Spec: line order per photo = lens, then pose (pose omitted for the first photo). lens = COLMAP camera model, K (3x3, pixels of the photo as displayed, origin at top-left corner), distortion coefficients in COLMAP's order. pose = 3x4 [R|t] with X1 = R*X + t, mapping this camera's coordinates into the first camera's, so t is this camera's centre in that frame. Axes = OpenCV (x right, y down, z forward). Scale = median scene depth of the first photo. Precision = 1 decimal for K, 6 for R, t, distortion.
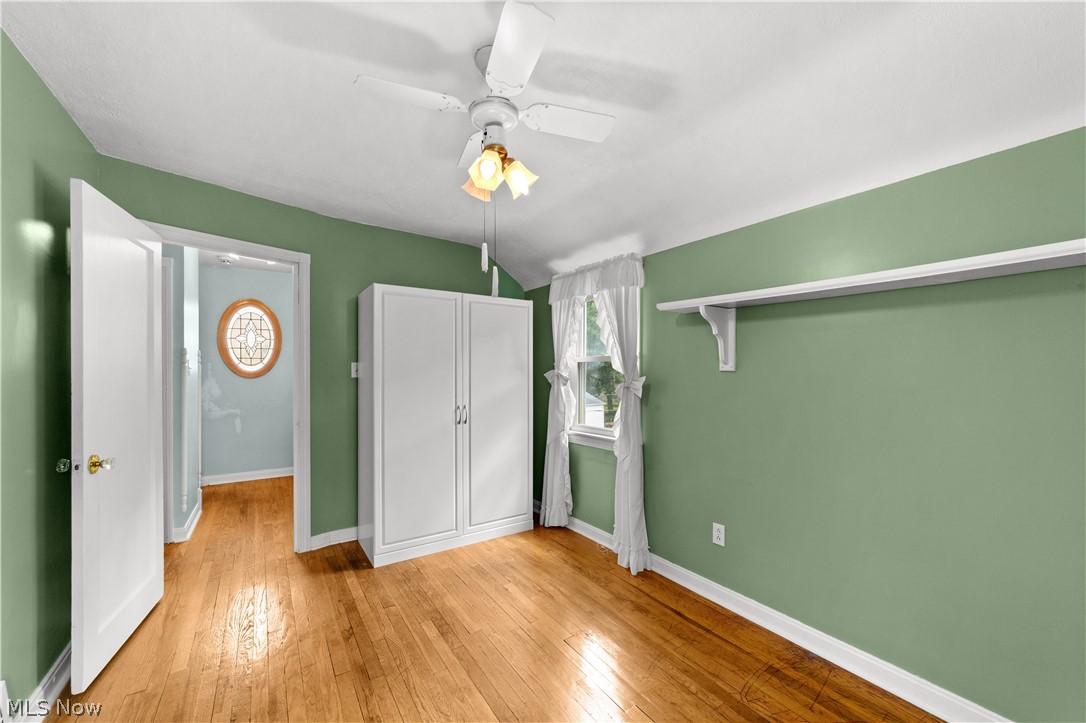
lens RADIAL K [[420.3, 0, 534.7], [0, 420.3, 374.0], [0, 0, 1]] dist [-0.000034, 0.000450]
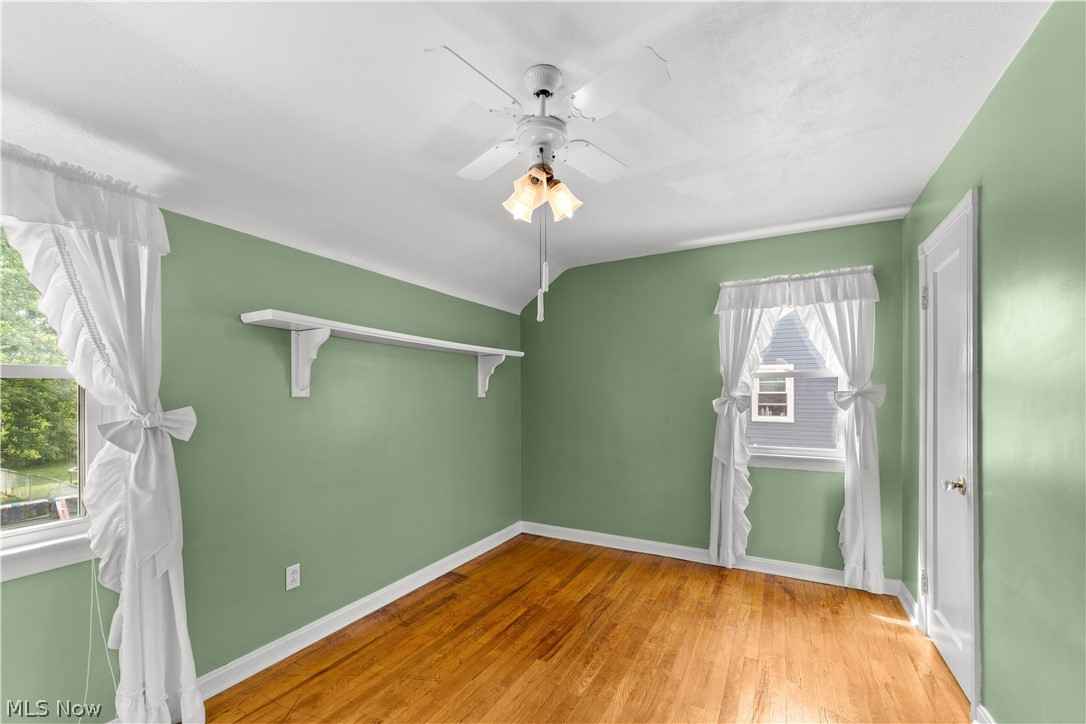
lens RADIAL K [[434.4, 0, 540.9], [0, 434.4, 392.8], [0, 0, 1]] dist [-0.000308, 0.000046]
pose [[-0.464988, 0.001241, 0.885316, -0.718895], [0.005430, 0.999984, 0.001450, -0.017344], [-0.885300, 0.005481, -0.464987, 1.070613]]
